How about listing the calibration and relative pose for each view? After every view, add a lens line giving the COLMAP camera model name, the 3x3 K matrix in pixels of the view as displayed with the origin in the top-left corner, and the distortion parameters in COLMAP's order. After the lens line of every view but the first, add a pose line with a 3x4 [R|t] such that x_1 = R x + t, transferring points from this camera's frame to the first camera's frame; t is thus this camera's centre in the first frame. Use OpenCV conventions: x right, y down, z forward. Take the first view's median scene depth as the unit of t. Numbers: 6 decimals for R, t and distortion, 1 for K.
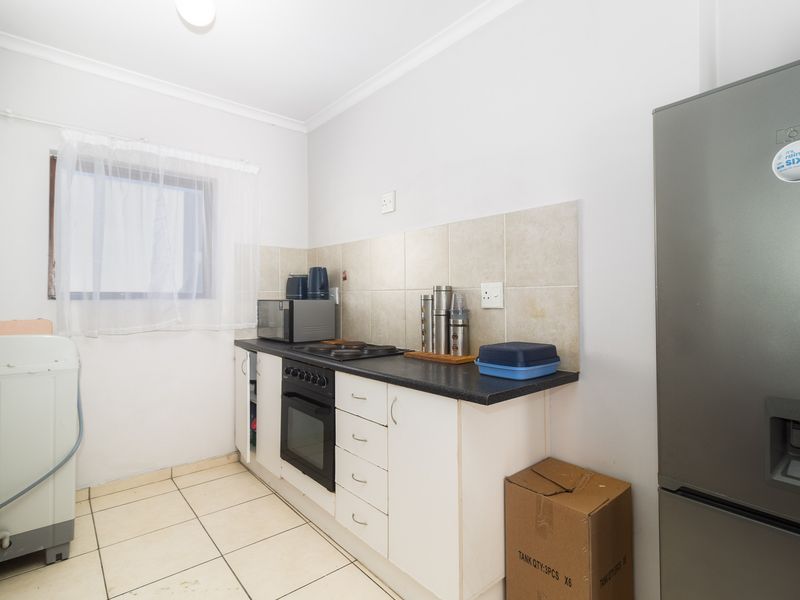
lens RADIAL K [[412.8, 0, 399.7], [0, 412.8, 295.2], [0, 0, 1]] dist [0.000157, 0.000461]
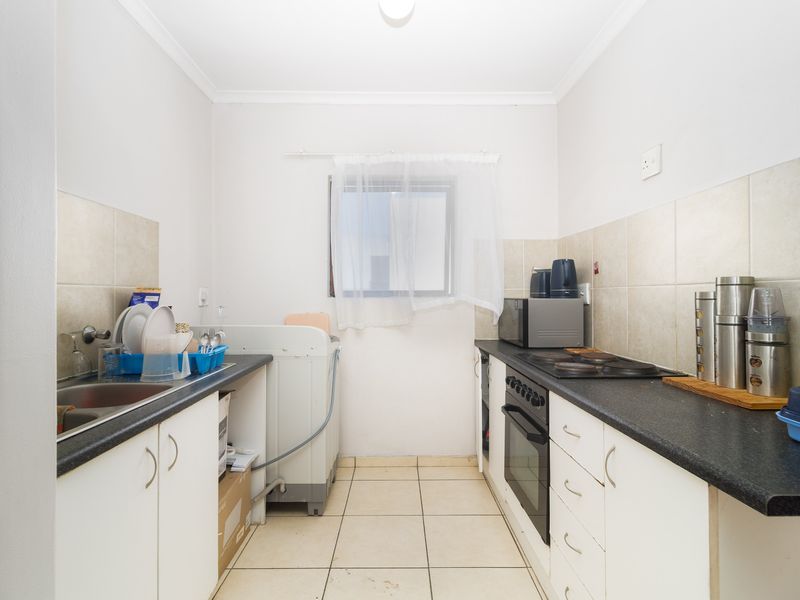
lens RADIAL K [[412.8, 0, 399.7], [0, 412.8, 295.2], [0, 0, 1]] dist [0.000157, 0.000461]
pose [[0.770145, -0.000436, -0.637868, 0.100613], [0.003771, 0.999985, 0.003869, 0.000505], [0.637857, -0.005386, 0.770136, 0.186120]]
